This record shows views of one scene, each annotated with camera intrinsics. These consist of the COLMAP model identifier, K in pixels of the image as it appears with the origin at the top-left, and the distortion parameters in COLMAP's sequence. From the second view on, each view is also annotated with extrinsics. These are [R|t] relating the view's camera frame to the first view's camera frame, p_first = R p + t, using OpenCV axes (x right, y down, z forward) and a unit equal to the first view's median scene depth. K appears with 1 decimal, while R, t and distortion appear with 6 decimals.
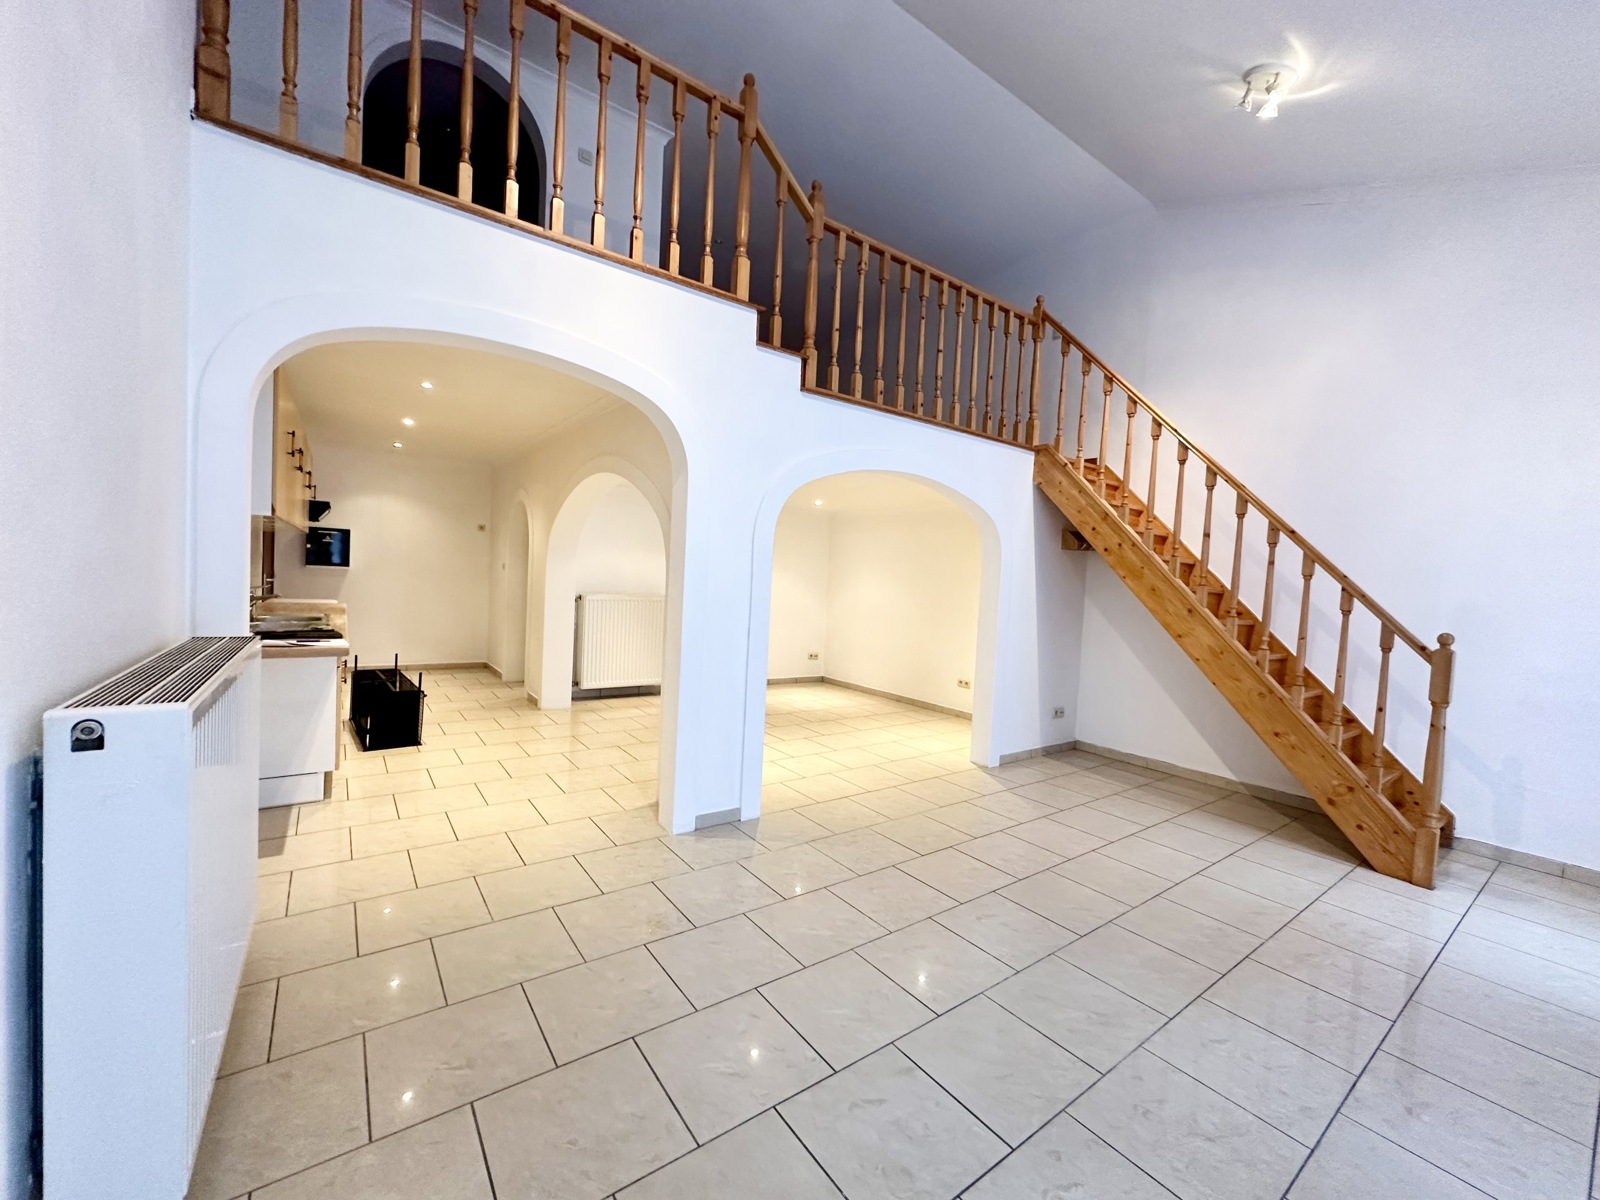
lens RADIAL K [[638.5, 0, 800.0], [0, 638.5, 600.0], [0, 0, 1]] dist [0.000492, 0.000101]
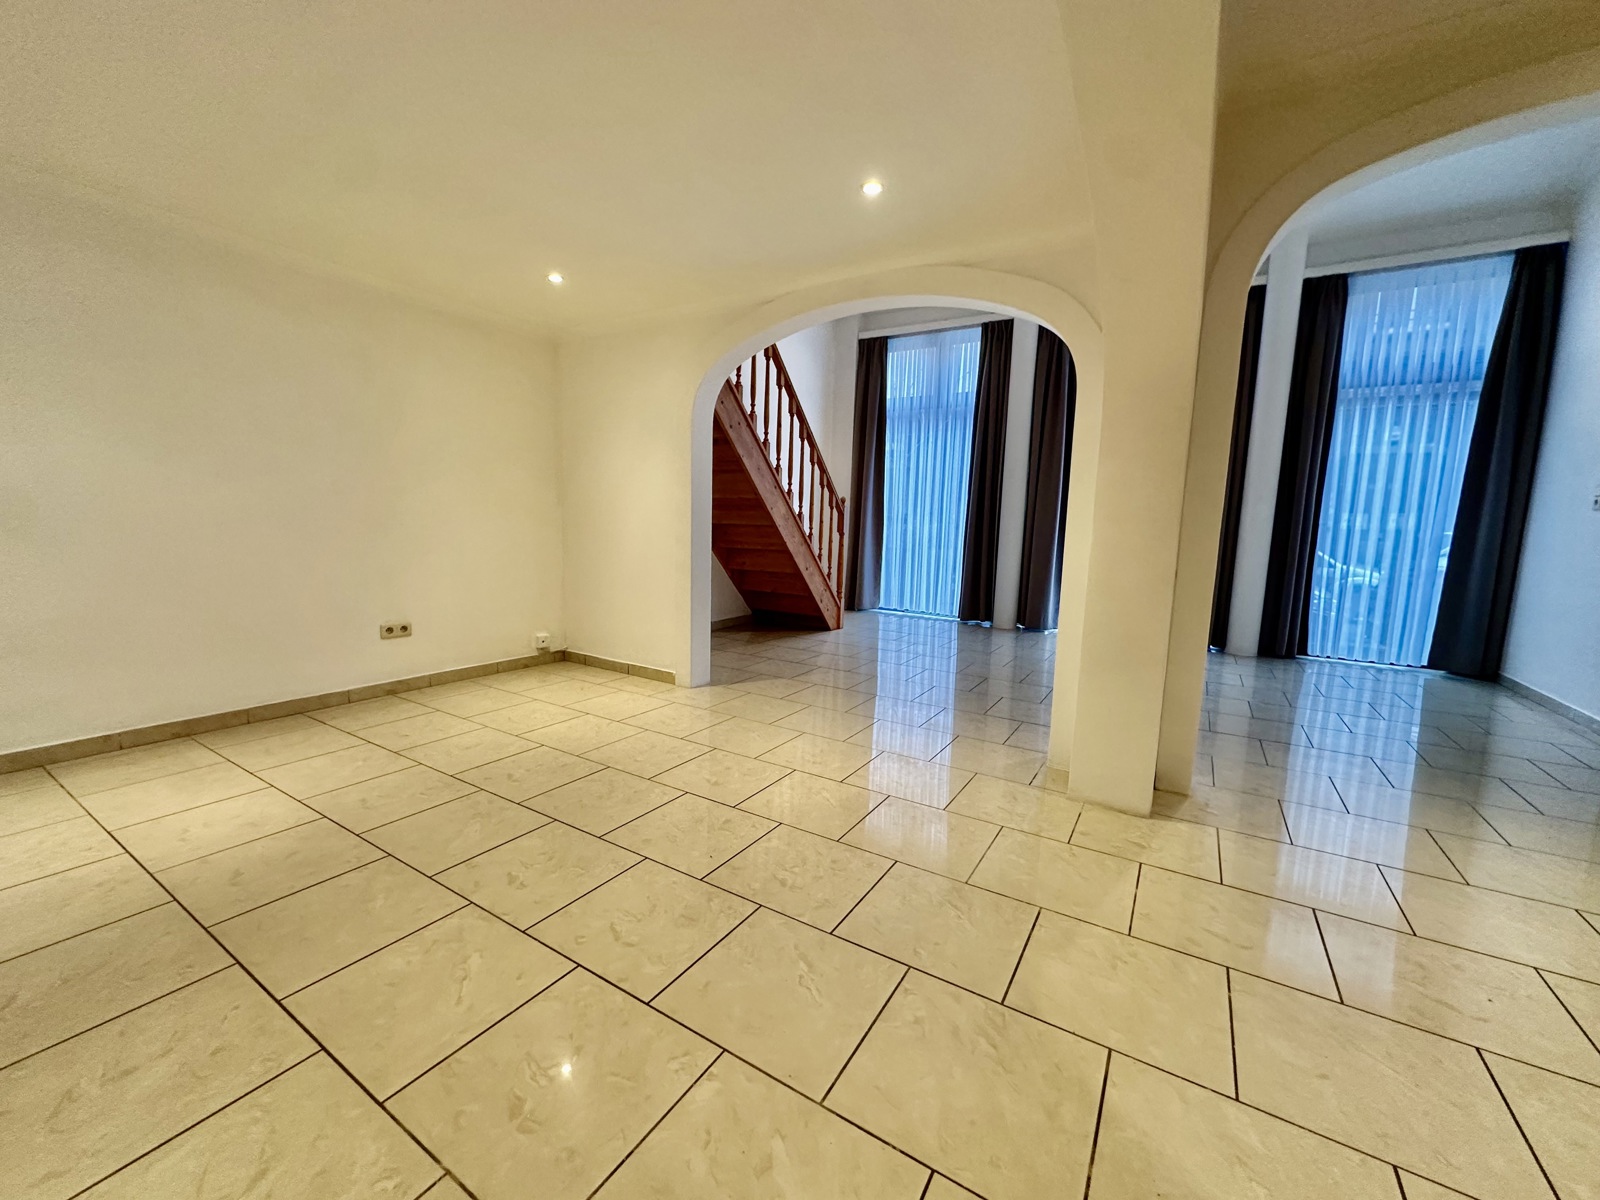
lens RADIAL K [[638.5, 0, 800.0], [0, 638.5, 600.0], [0, 0, 1]] dist [0.000492, 0.000101]
pose [[-0.378081, -0.158713, 0.912066, -0.497534], [-0.003874, 0.985457, 0.169879, 0.019085], [-0.925764, 0.060694, -0.373197, 1.235011]]
